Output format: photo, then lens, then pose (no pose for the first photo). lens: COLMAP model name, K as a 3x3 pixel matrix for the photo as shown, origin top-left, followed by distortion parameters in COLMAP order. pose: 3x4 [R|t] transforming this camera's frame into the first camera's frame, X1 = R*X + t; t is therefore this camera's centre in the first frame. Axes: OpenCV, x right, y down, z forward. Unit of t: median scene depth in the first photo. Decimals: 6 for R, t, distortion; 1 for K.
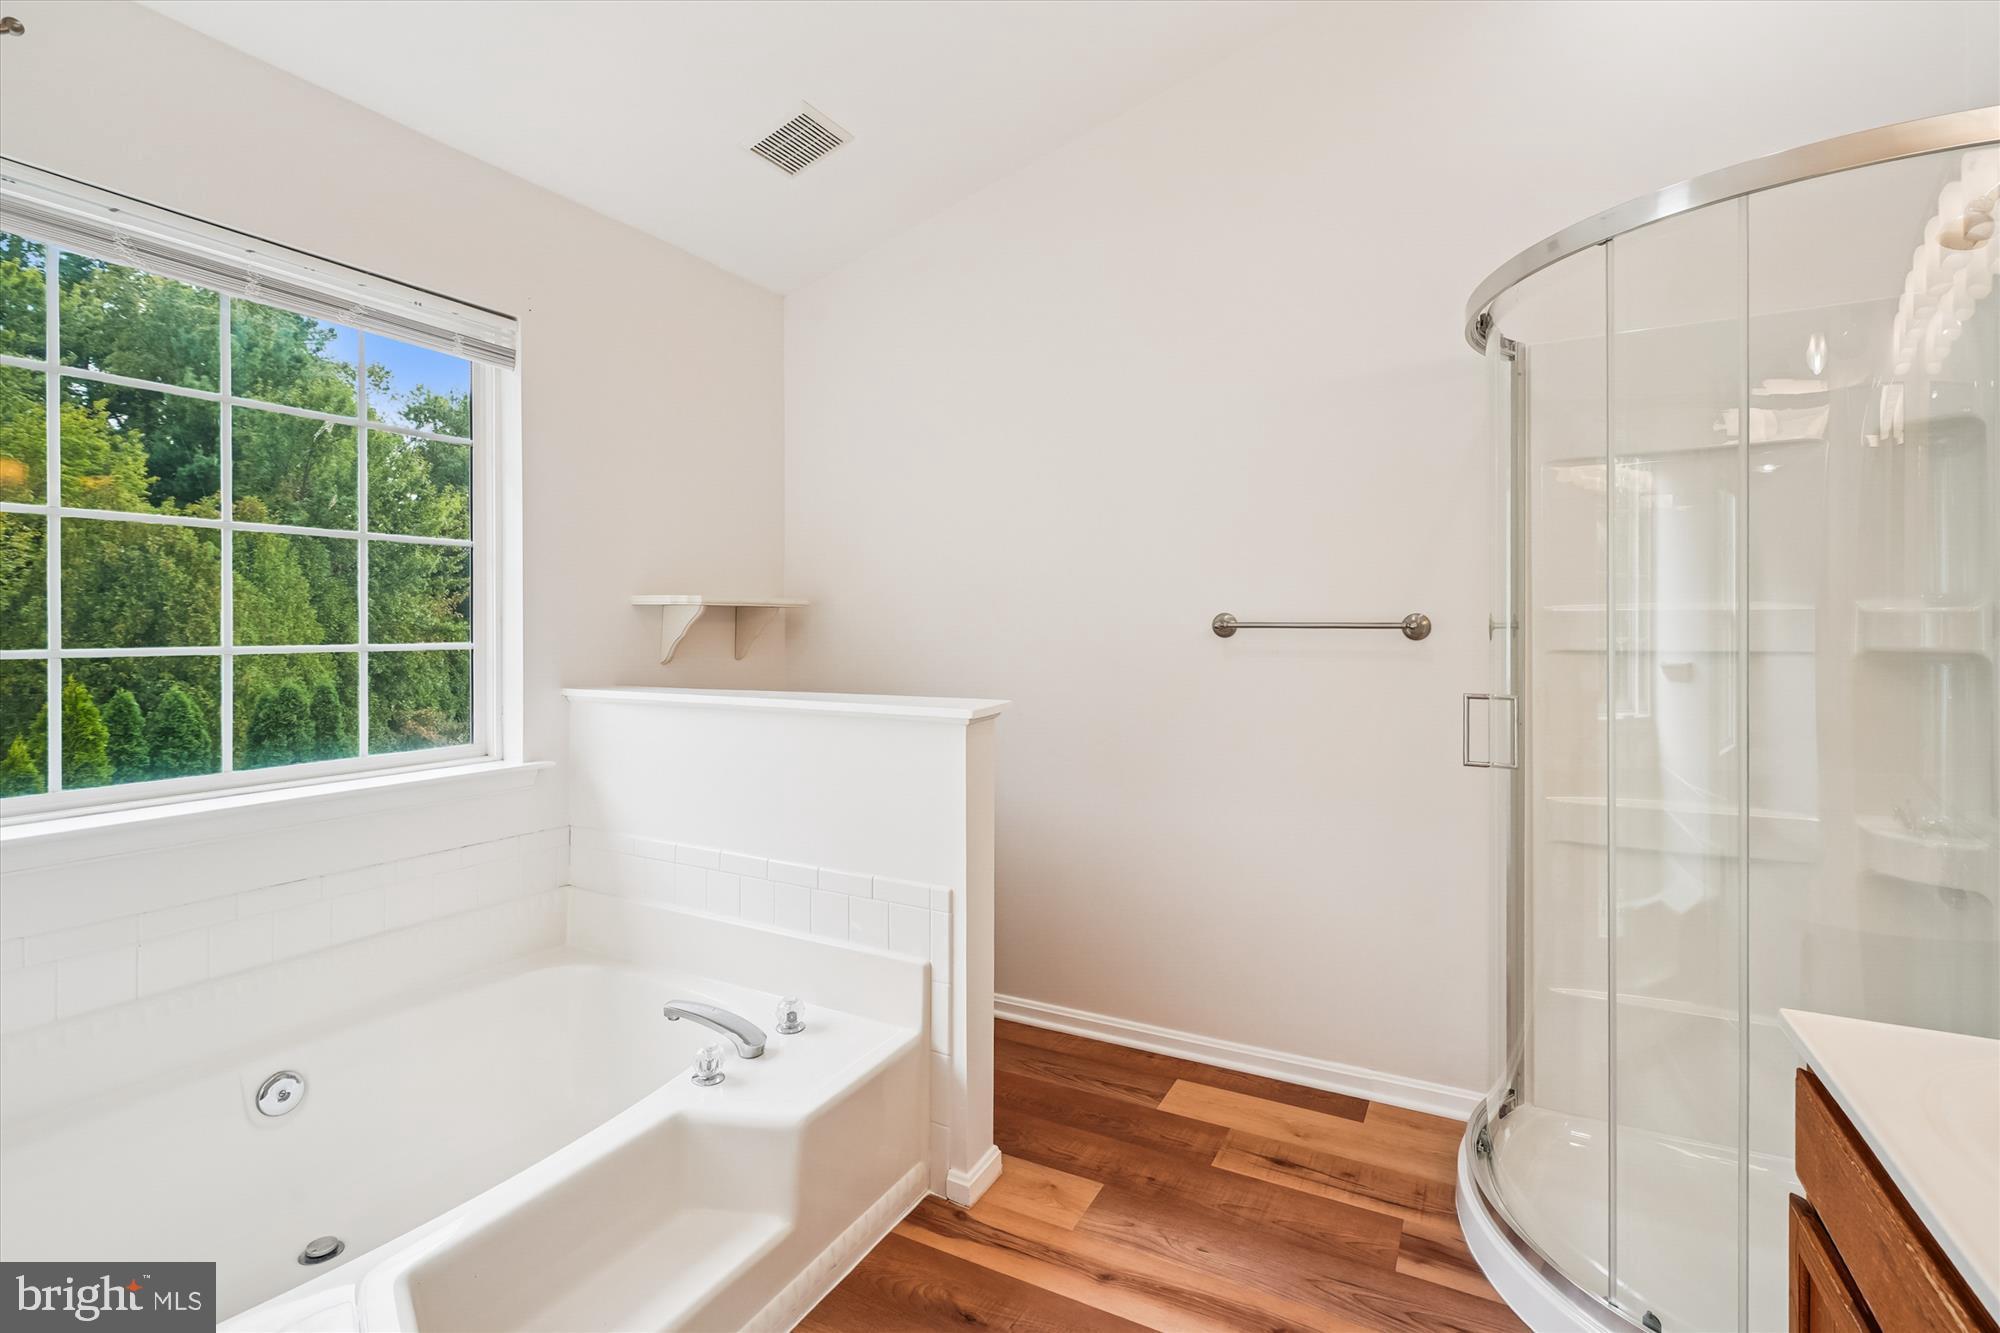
lens RADIAL K [[916.7, 0, 997.9], [0, 916.7, 624.7], [0, 0, 1]] dist [-0.000658, -0.000666]
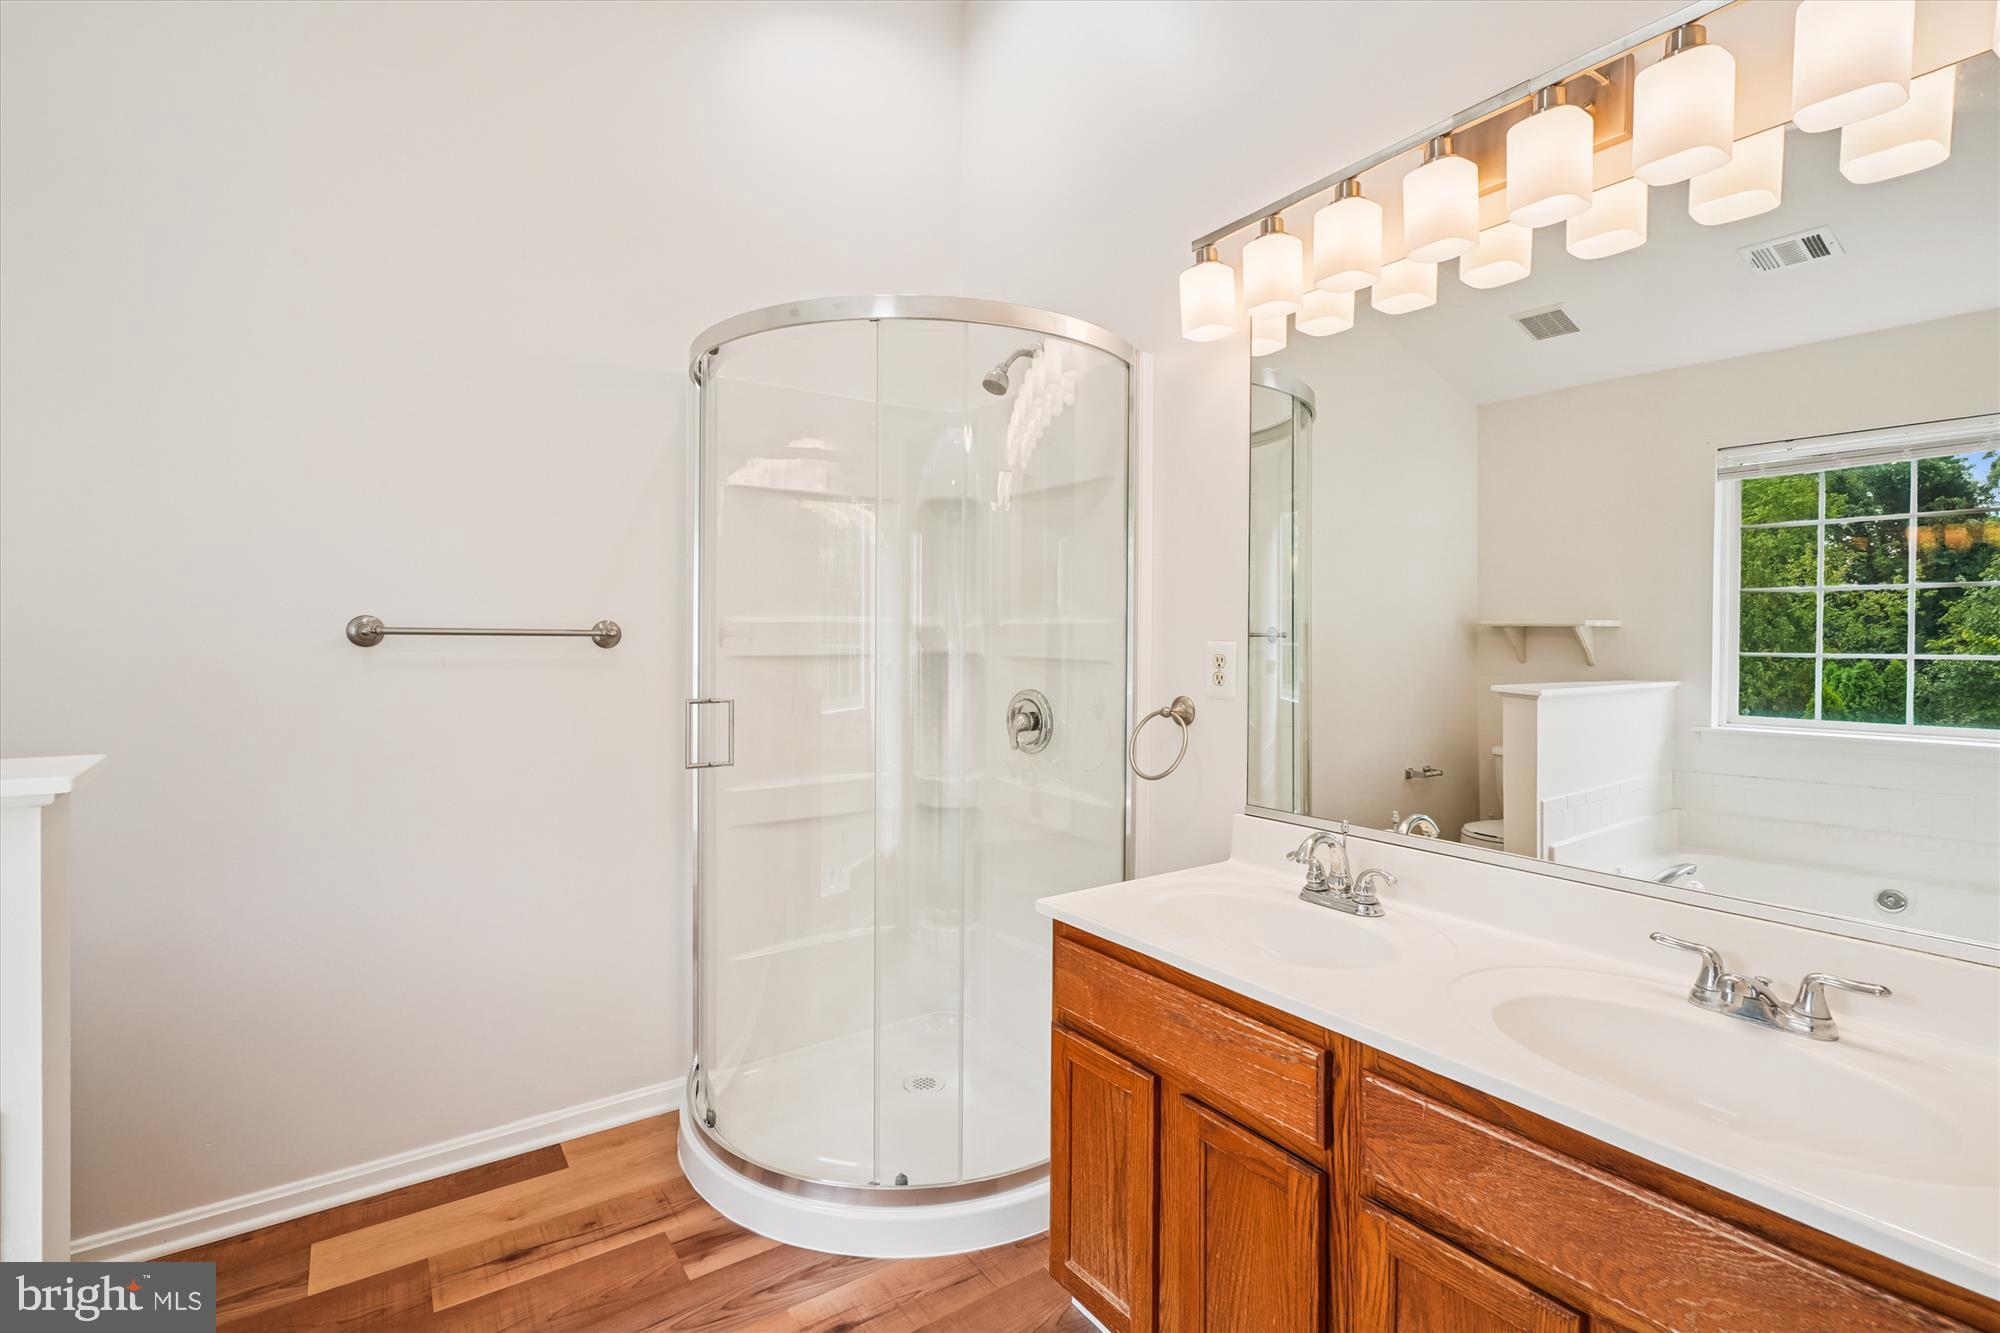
lens RADIAL K [[916.7, 0, 993.9], [0, 916.7, 661.4], [0, 0, 1]] dist [-0.000658, -0.000666]
pose [[0.462498, -0.021775, 0.886353, -0.234358], [-0.003436, 0.999647, 0.026352, 0.004417], [-0.886613, -0.015233, 0.462260, 0.213370]]
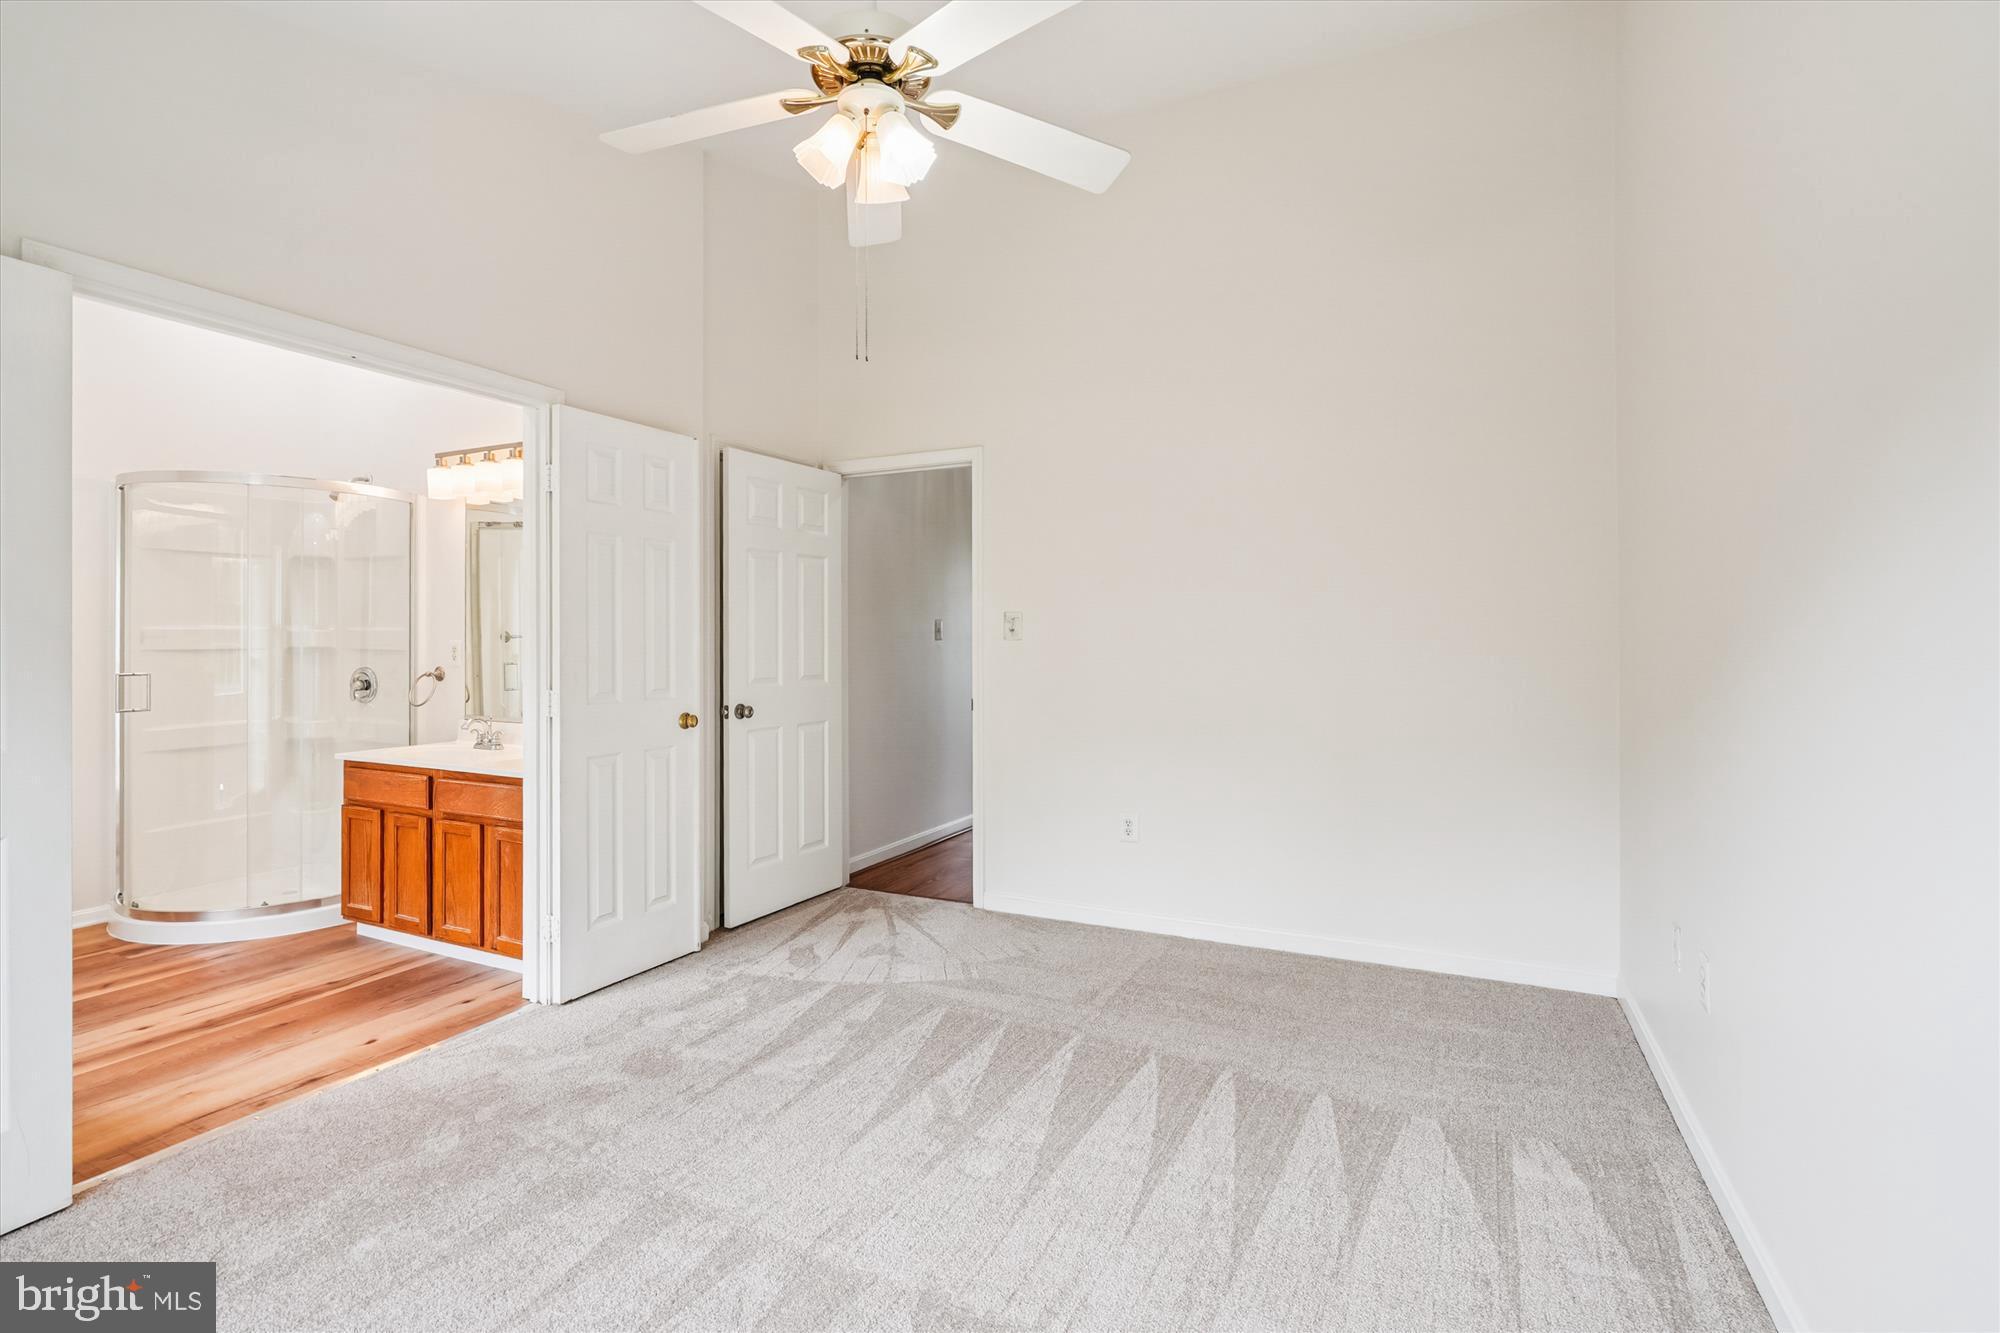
lens RADIAL K [[916.7, 0, 1008.8], [0, 916.7, 652.3], [0, 0, 1]] dist [-0.000658, -0.000666]
pose [[-0.038752, -0.012813, 0.999167, -1.382466], [-0.002836, 0.999915, 0.012713, 0.005685], [-0.999245, -0.002341, -0.038785, -0.722089]]
